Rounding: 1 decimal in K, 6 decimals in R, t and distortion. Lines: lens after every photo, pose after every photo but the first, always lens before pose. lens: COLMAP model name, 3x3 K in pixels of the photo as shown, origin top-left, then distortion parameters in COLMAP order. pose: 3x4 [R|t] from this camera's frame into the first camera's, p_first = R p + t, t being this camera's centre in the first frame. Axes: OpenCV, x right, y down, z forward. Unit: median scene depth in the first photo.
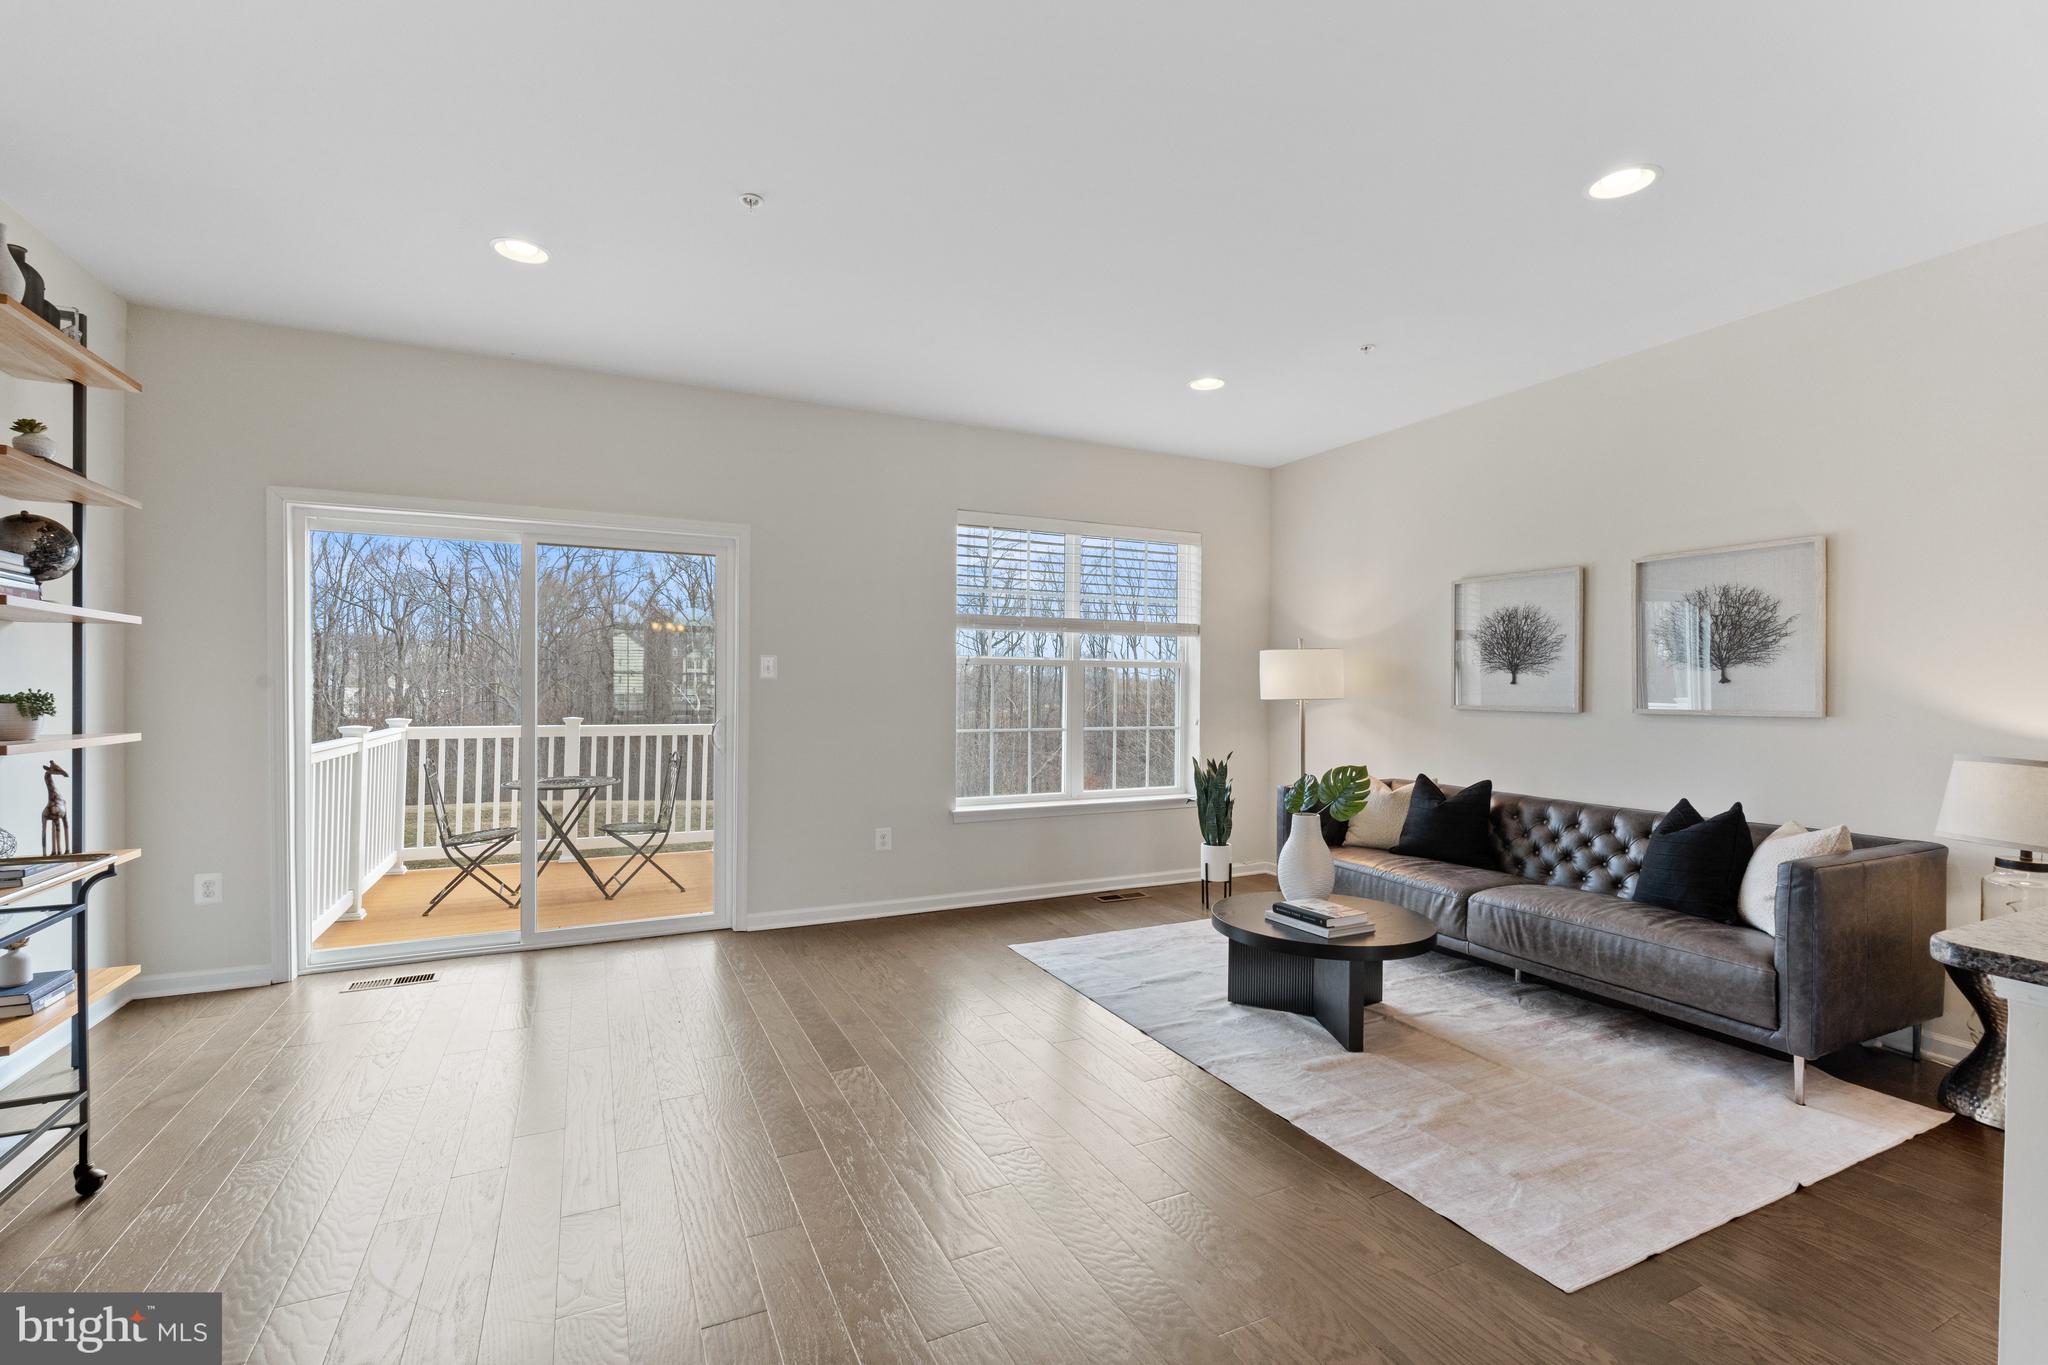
lens RADIAL K [[904.1, 0, 1021.4], [0, 904.1, 687.1], [0, 0, 1]] dist [0.000638, 0.000350]
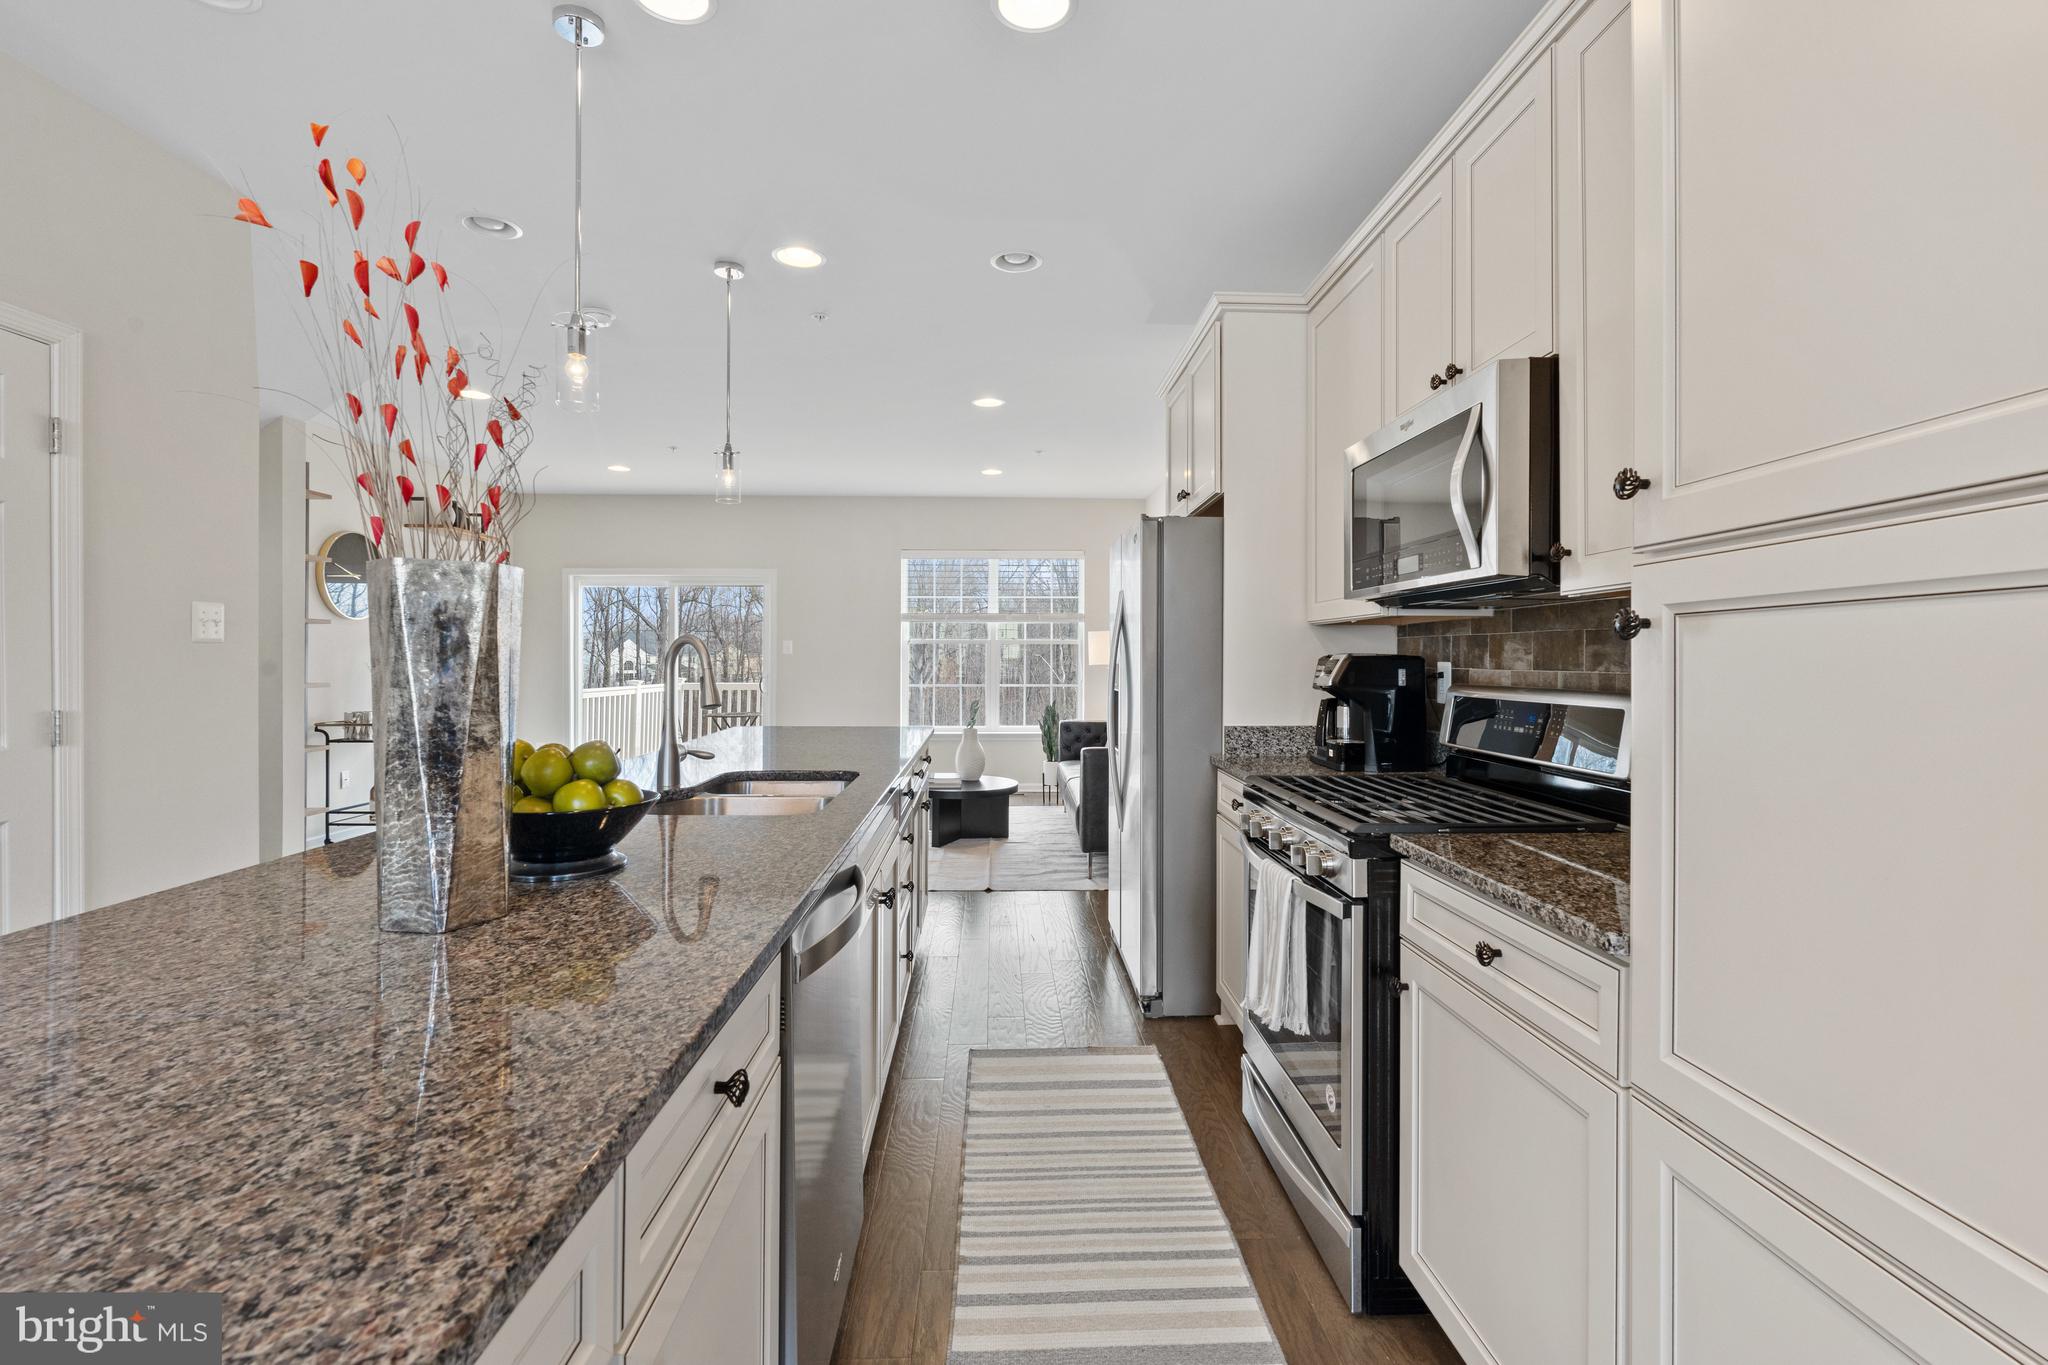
lens RADIAL K [[904.1, 0, 1031.2], [0, 904.1, 651.6], [0, 0, 1]] dist [0.000638, 0.000350]
pose [[0.916028, -0.007938, -0.401036, 0.735596], [0.003922, 0.999934, -0.010835, 0.006263], [0.401096, 0.008353, 0.915998, -0.375318]]
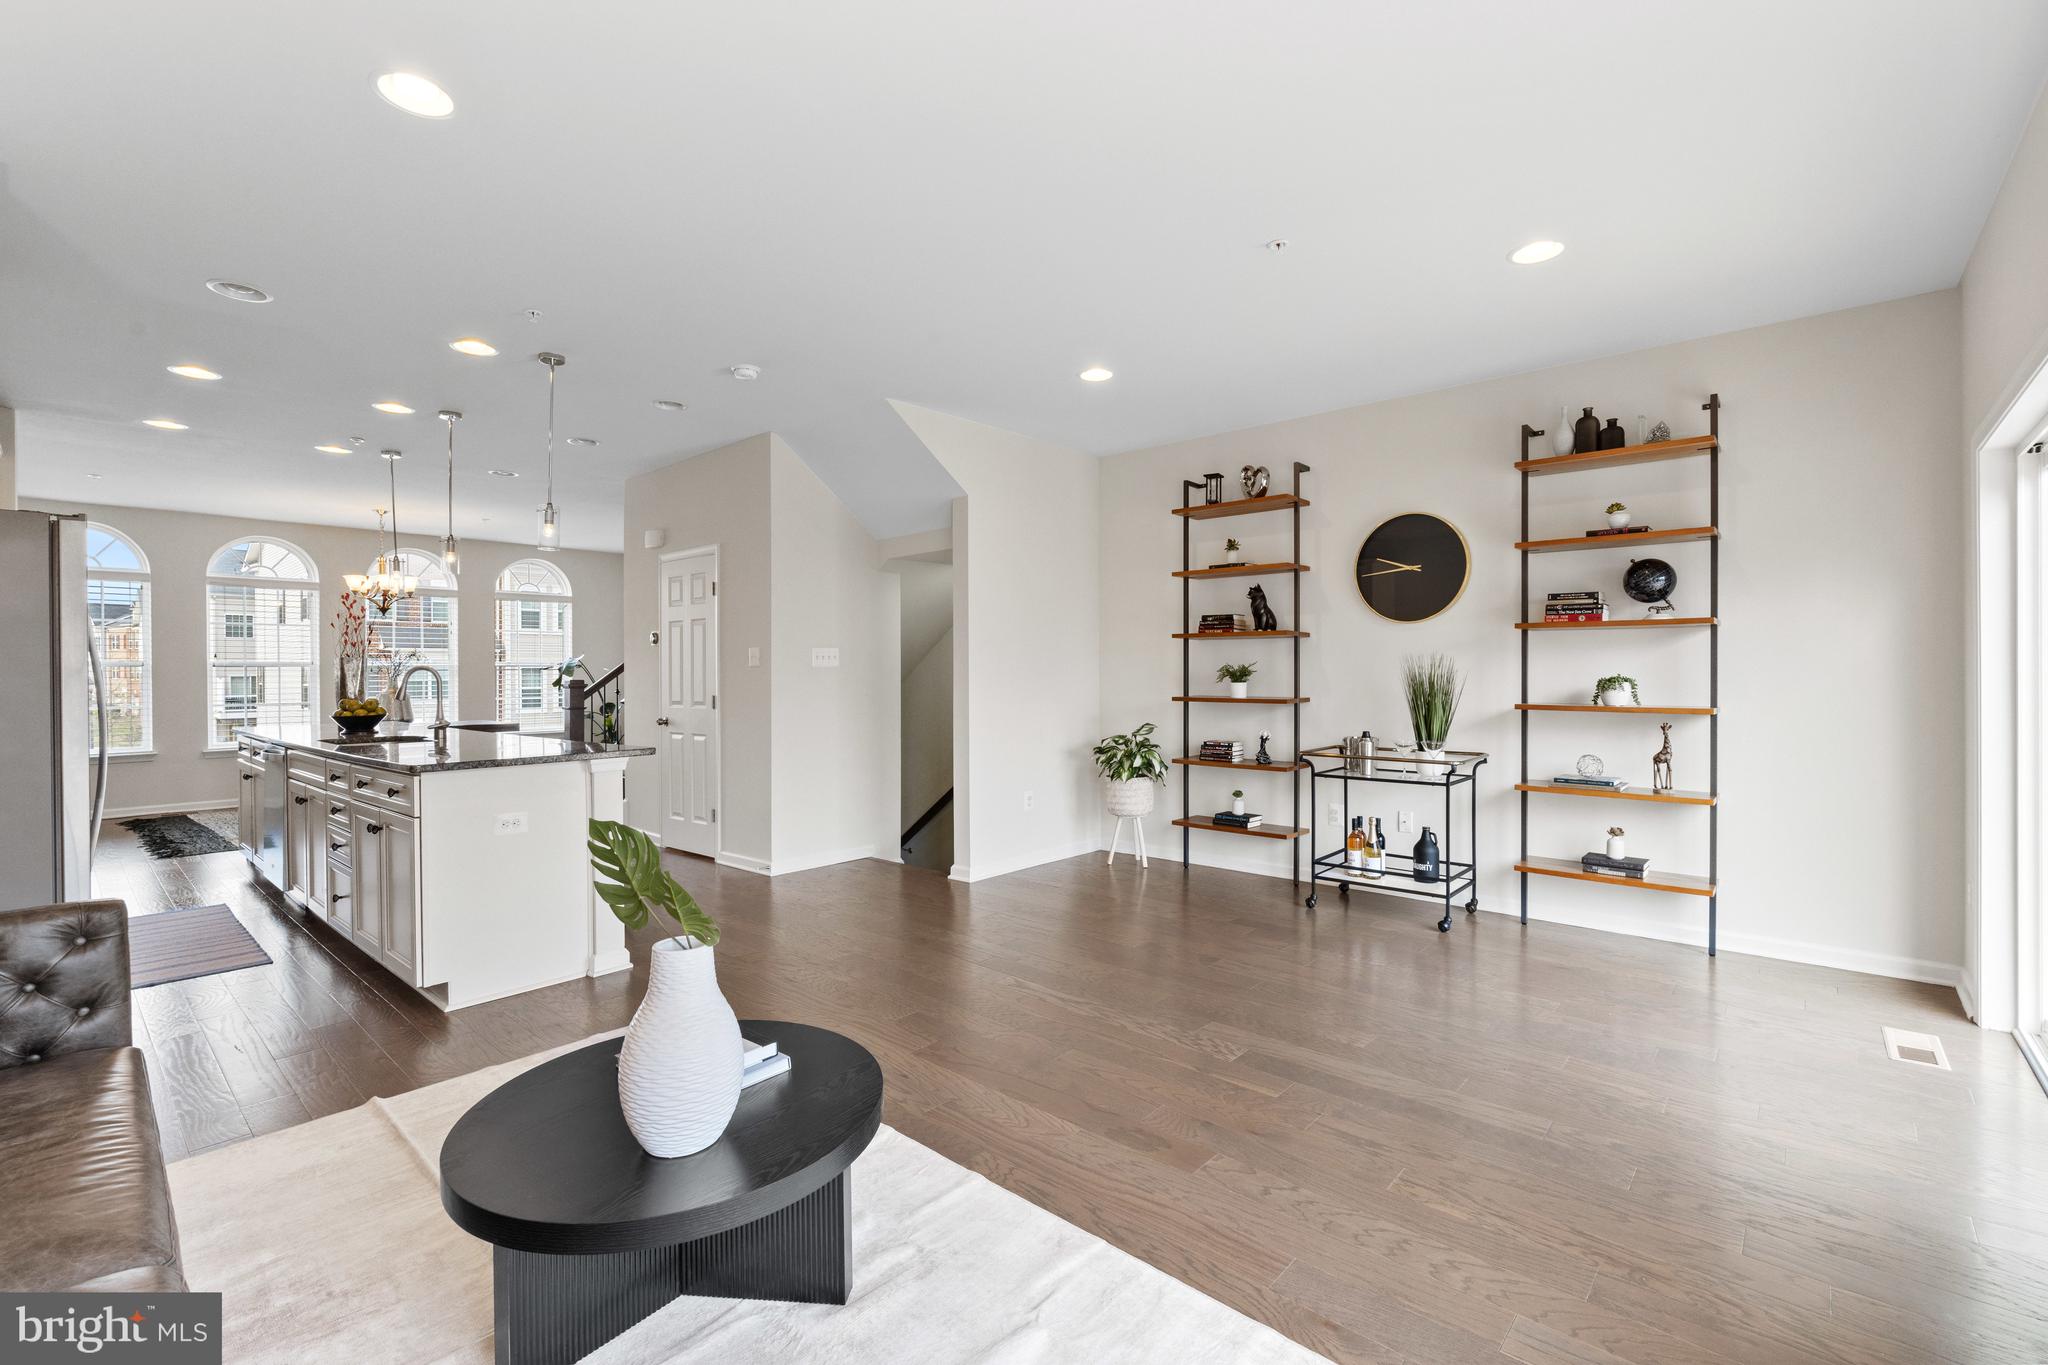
lens RADIAL K [[904.1, 0, 1020.5], [0, 904.1, 680.3], [0, 0, 1]] dist [0.000638, 0.000350]
pose [[-0.927586, -0.000866, -0.373608, 0.215112], [-0.002579, 0.999988, 0.004085, 0.003968], [0.373600, 0.004753, -0.927578, 0.975549]]
